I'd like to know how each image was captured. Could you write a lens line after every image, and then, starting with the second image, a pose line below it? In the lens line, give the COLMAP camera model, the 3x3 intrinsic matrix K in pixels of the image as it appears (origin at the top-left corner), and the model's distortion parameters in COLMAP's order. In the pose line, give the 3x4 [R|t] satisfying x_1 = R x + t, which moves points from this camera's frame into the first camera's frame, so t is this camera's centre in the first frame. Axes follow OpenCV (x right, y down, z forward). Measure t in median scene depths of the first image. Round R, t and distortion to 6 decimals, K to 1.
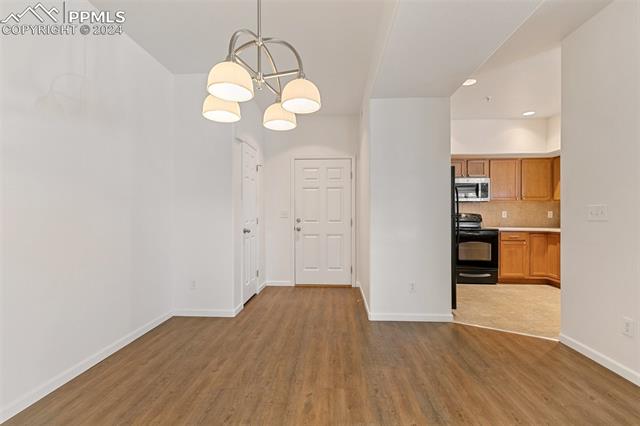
lens RADIAL K [[287.9, 0, 322.7], [0, 287.9, 214.5], [0, 0, 1]] dist [0.011479, -0.003333]
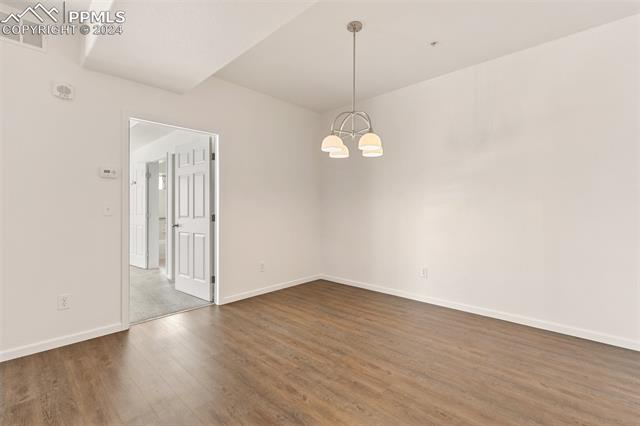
lens RADIAL K [[287.9, 0, 321.6], [0, 287.9, 208.9], [0, 0, 1]] dist [0.011479, -0.003333]
pose [[-0.652013, 0.000120, -0.758208, 0.546159], [0.000224, 1.000000, -0.000035, -0.002789], [0.758208, -0.000193, -0.652013, 0.866188]]
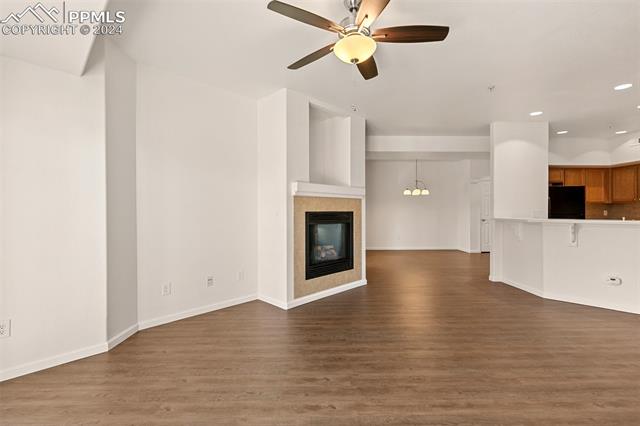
lens RADIAL K [[287.9, 0, 320.9], [0, 287.9, 209.9], [0, 0, 1]] dist [0.011479, -0.003333]
pose [[0.067329, -0.004964, -0.997718, 2.166951], [0.001749, 0.999987, -0.004857, -0.017389], [0.997729, -0.001418, 0.067337, -0.493506]]
